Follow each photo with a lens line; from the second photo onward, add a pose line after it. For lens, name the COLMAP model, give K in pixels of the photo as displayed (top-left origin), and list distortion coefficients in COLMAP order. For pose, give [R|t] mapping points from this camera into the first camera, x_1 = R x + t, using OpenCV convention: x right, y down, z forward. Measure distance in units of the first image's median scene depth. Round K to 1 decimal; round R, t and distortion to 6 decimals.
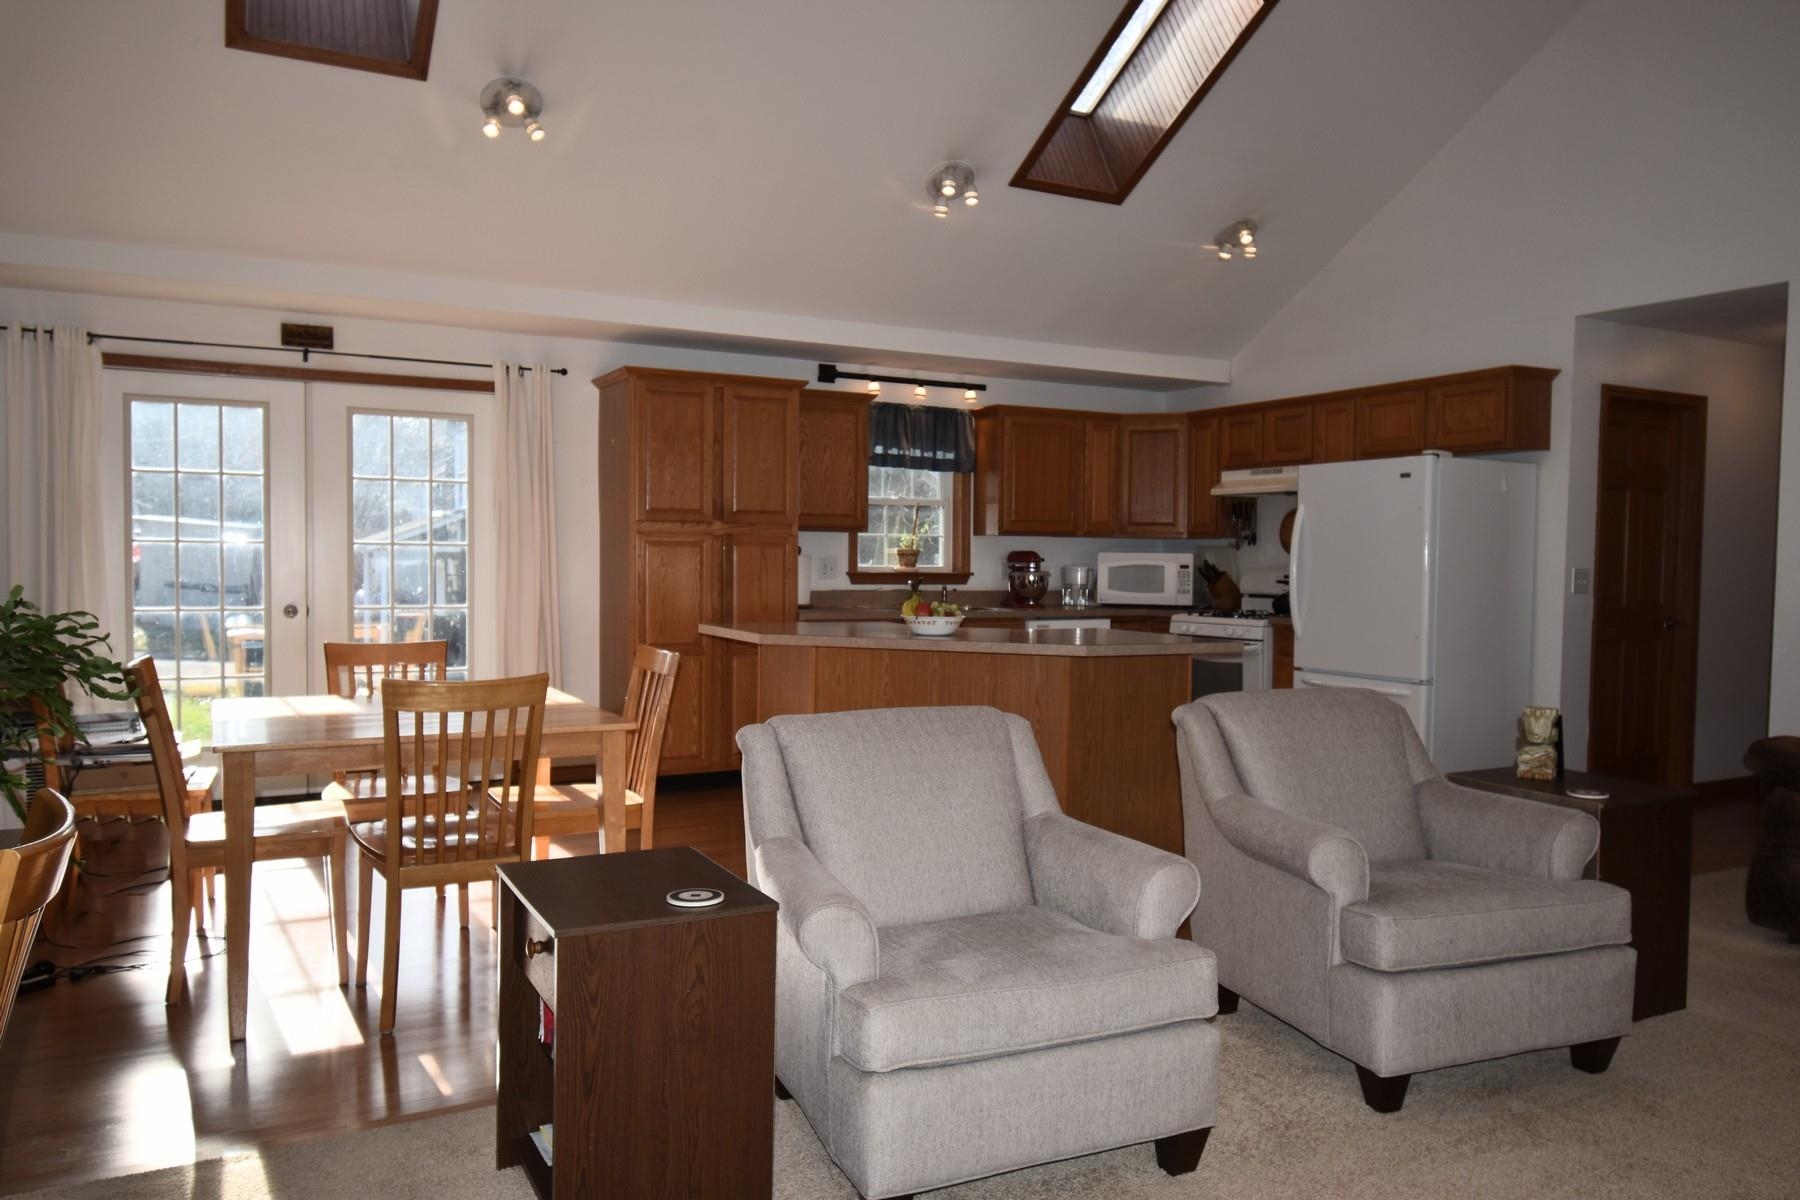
lens RADIAL K [[1259.8, 0, 904.6], [0, 1259.8, 614.7], [0, 0, 1]] dist [0.009820, -0.019633]
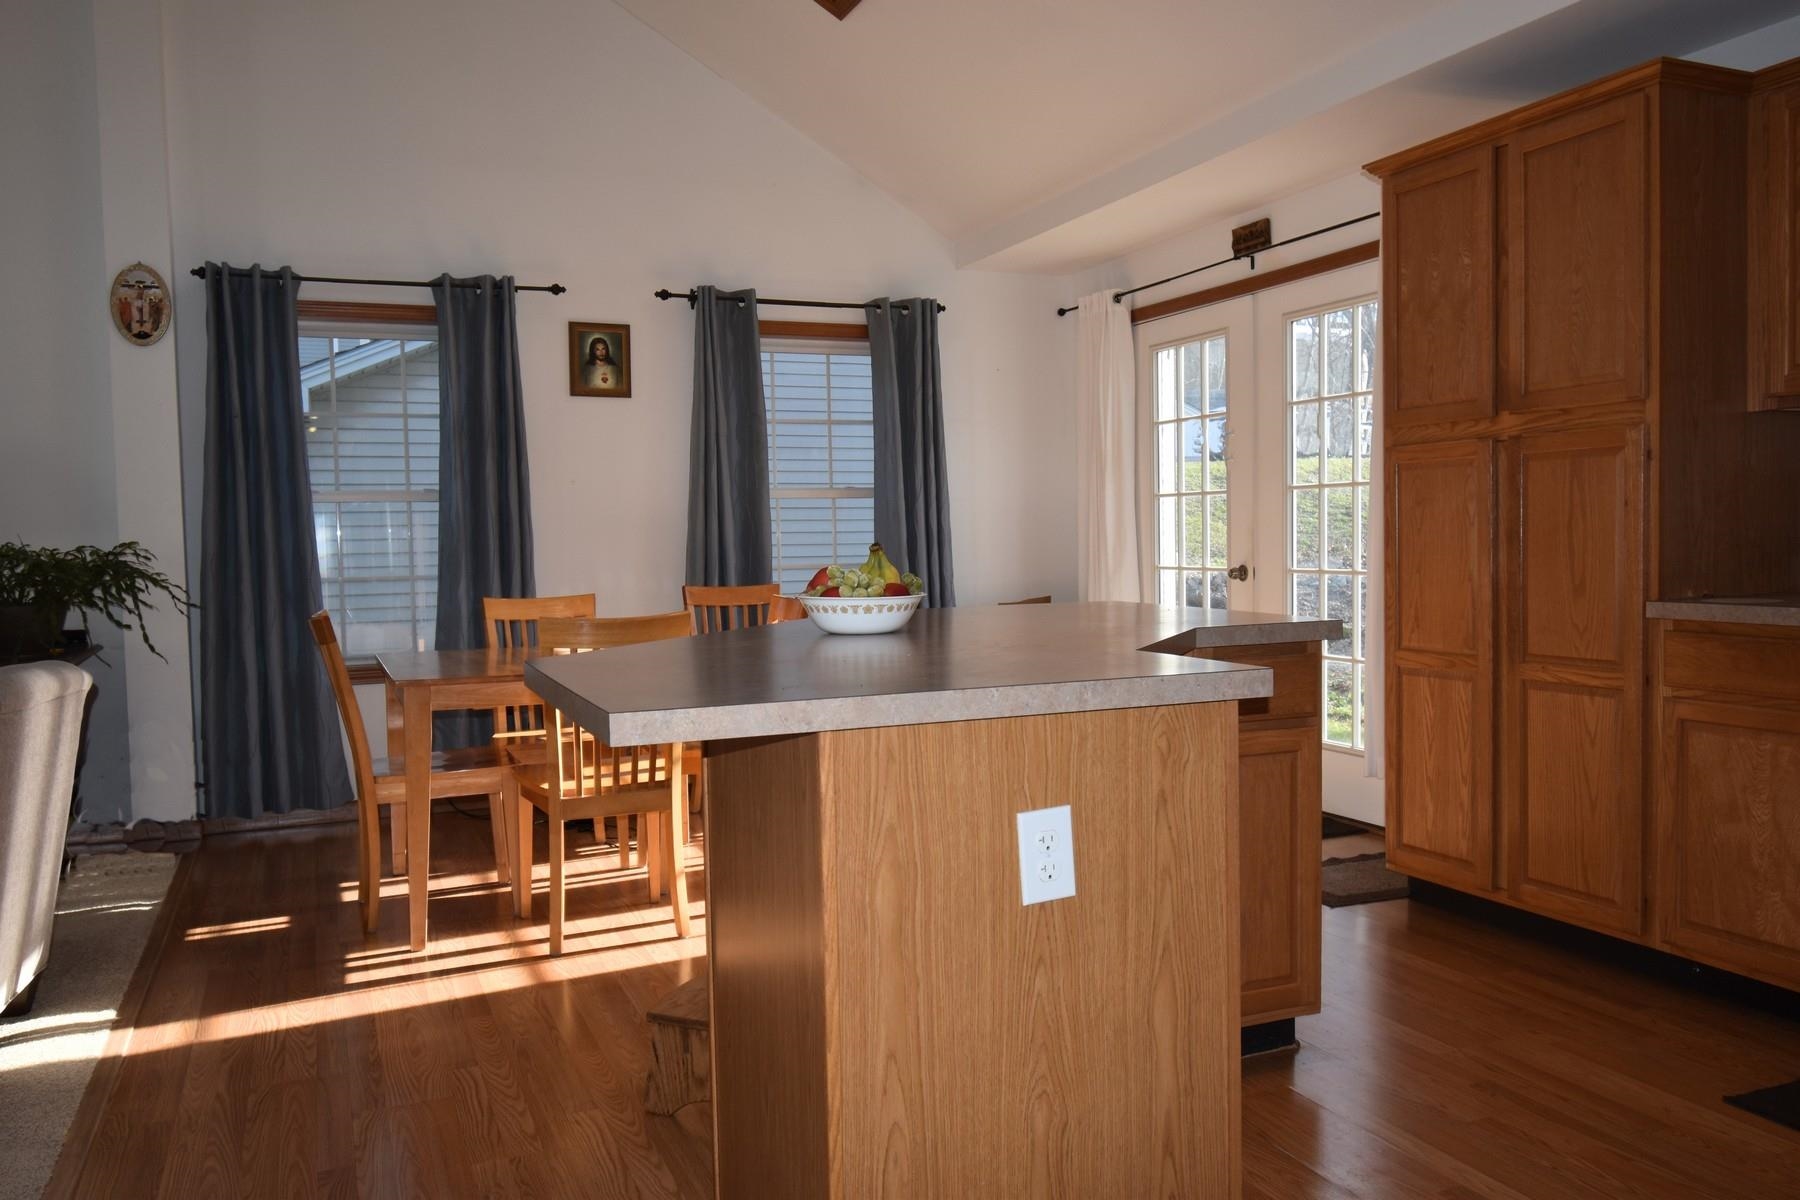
lens RADIAL K [[1376.3, 0, 943.2], [0, 1376.3, 628.5], [0, 0, 1]] dist [0.004766, -0.014850]
pose [[-0.060322, 0.060003, -0.996374, 0.411281], [-0.024290, 0.997808, 0.061560, -0.015999], [0.997883, 0.027915, -0.058732, 0.794716]]
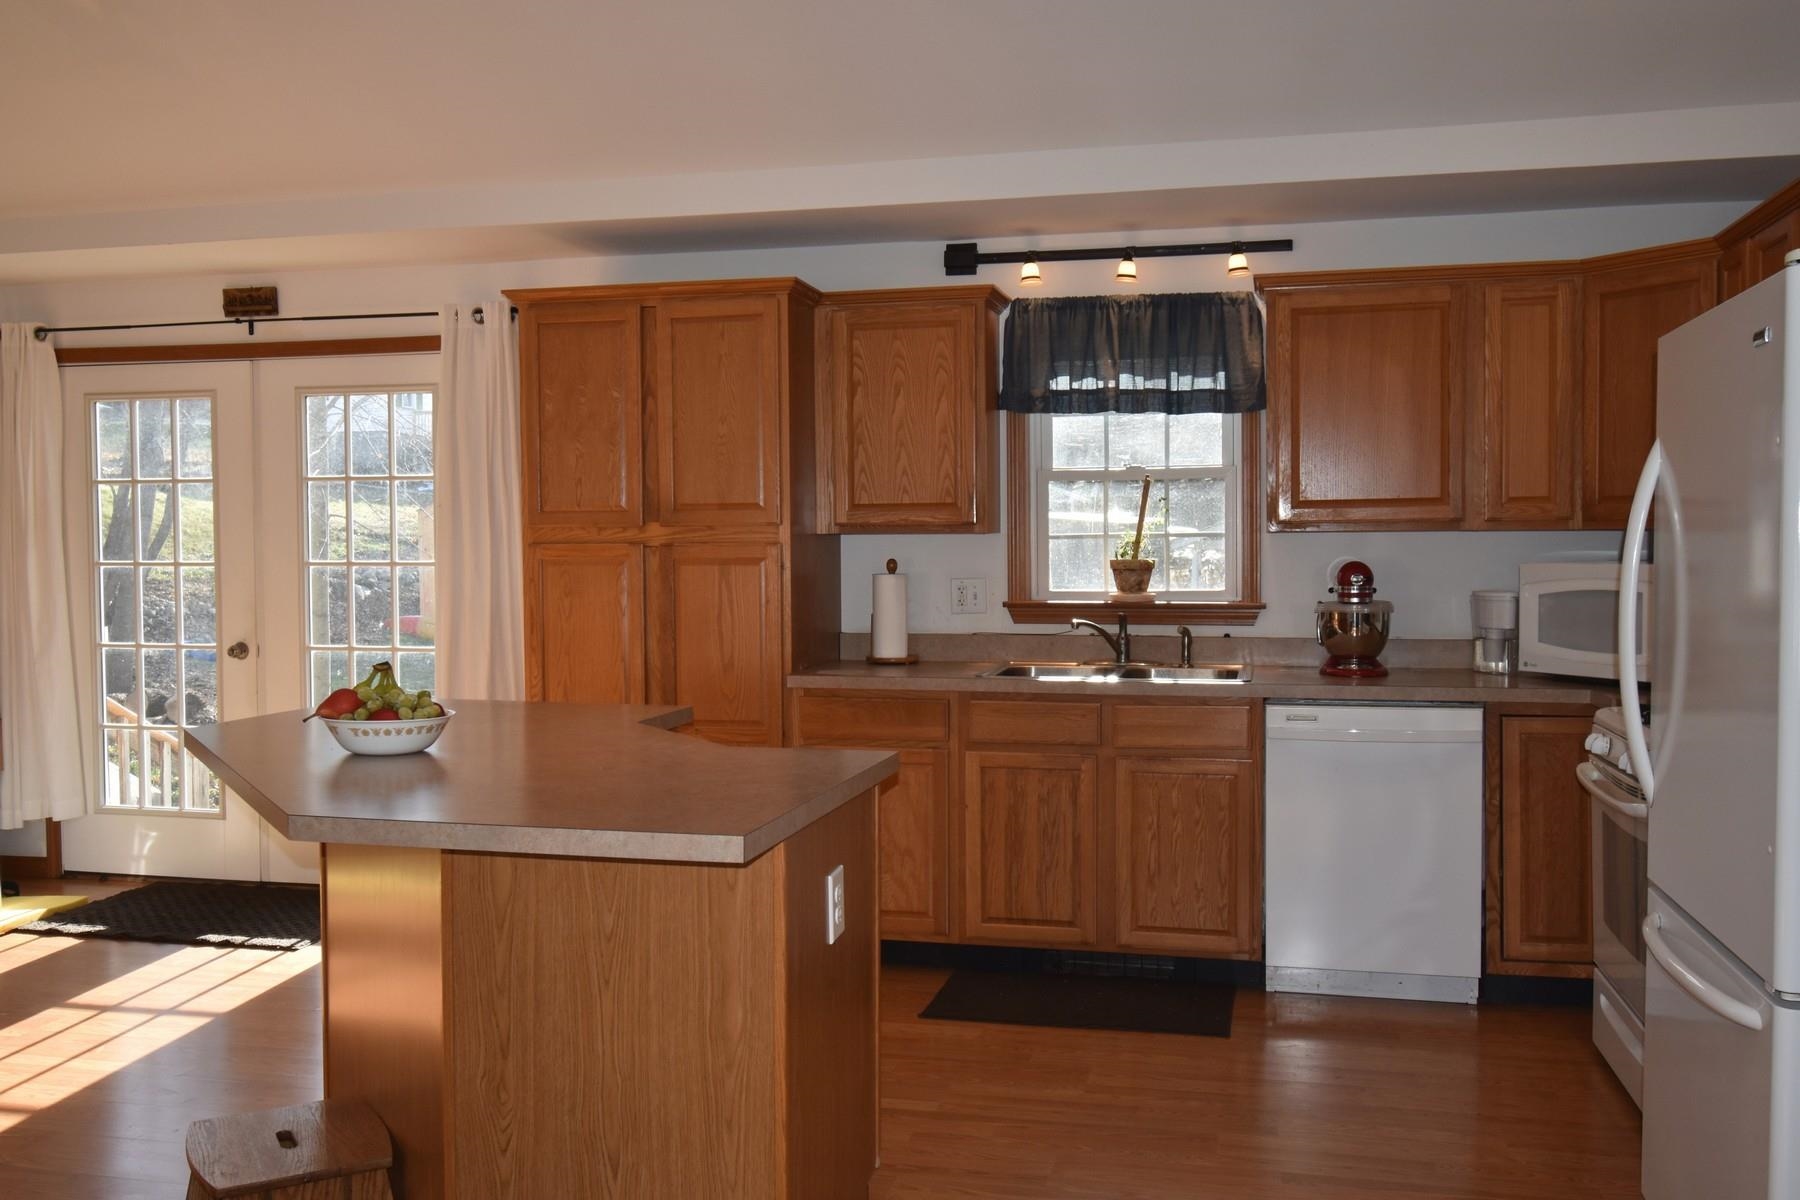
lens RADIAL K [[1546.4, 0, 877.4], [0, 1546.4, 613.8], [0, 0, 1]] dist [-0.004664, 0.023104]
pose [[0.750477, 0.016315, -0.660695, 0.426773], [-0.018289, 0.999825, 0.003916, -0.034154], [0.660644, 0.009145, 0.750644, 0.494657]]
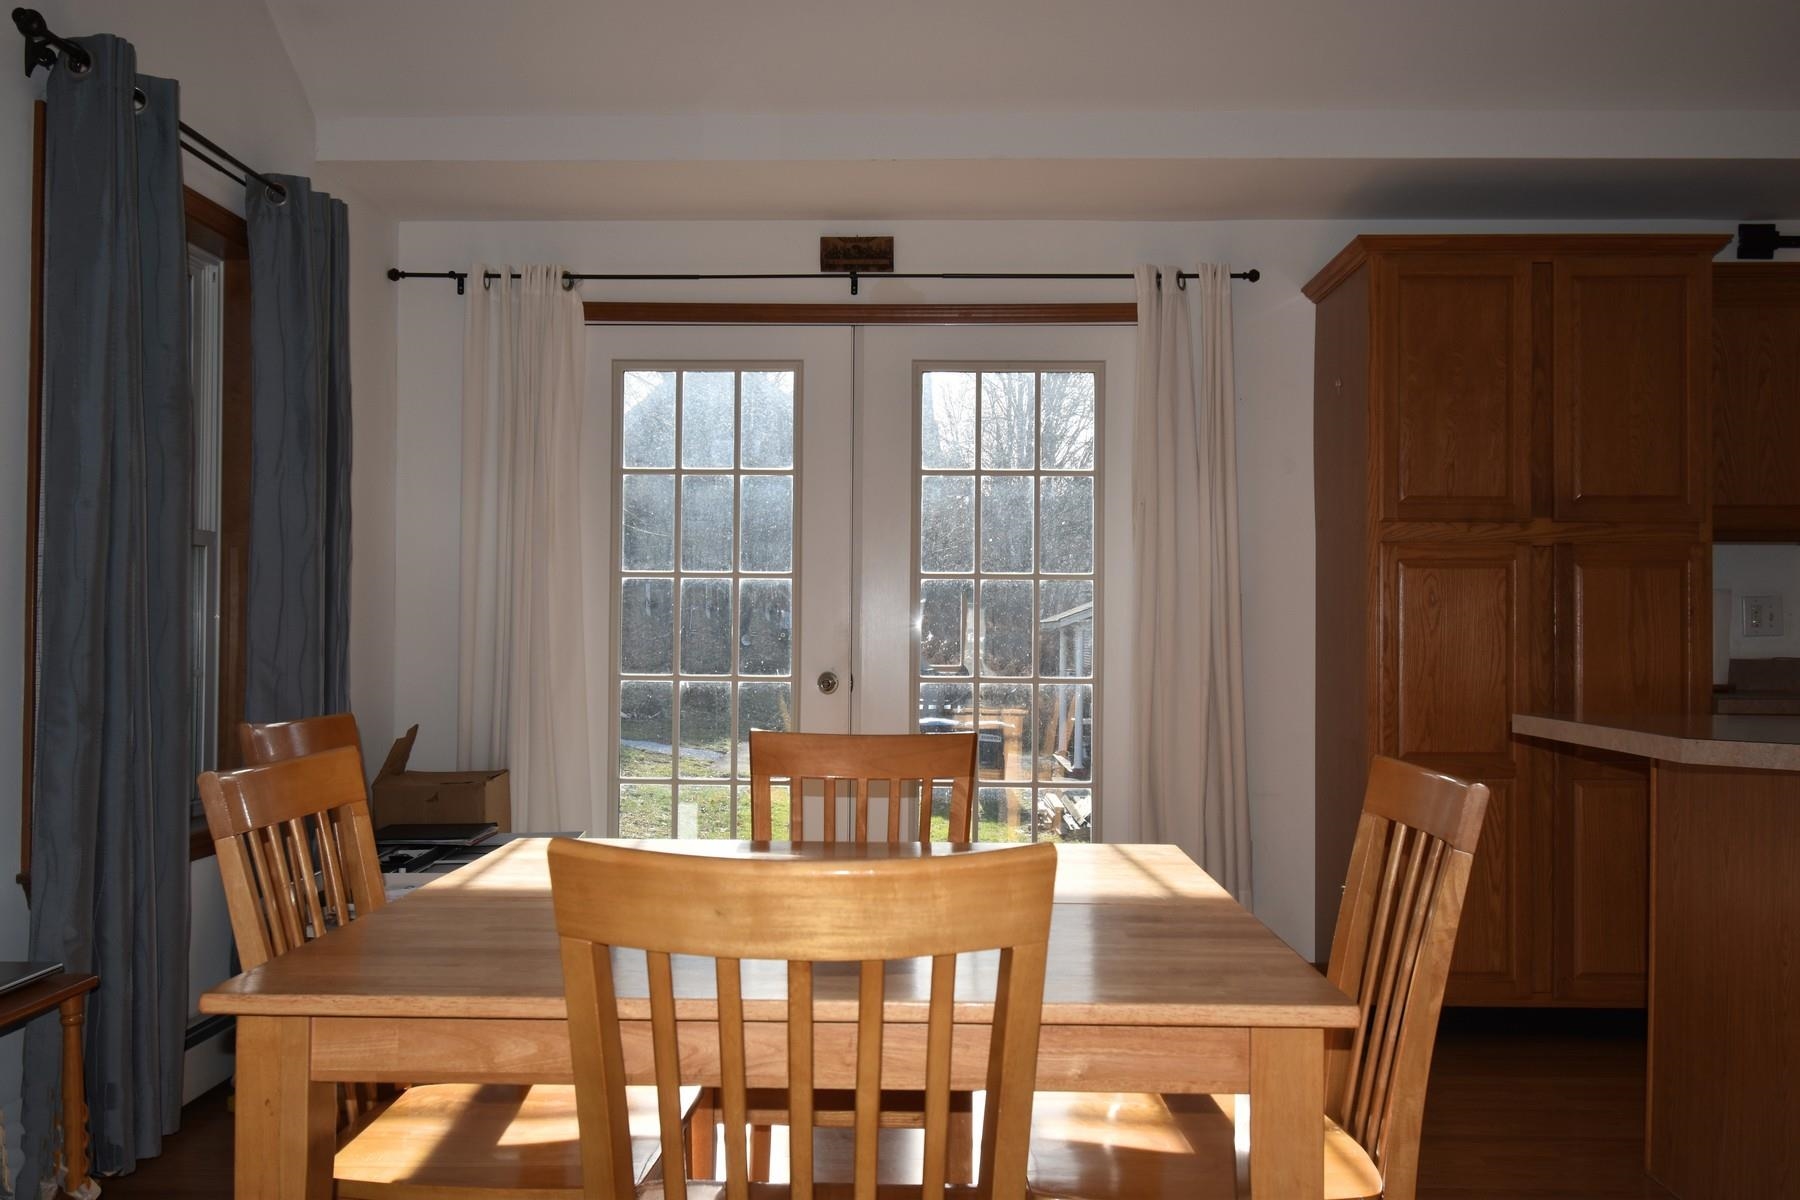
lens RADIAL K [[1513.5, 0, 915.0], [0, 1513.5, 610.9], [0, 0, 1]] dist [0.001284, -0.003416]
pose [[0.870565, -0.013711, -0.491863, -0.065821], [-0.018863, 0.997947, -0.061204, 0.006417], [0.491692, 0.062560, 0.868519, 0.329726]]
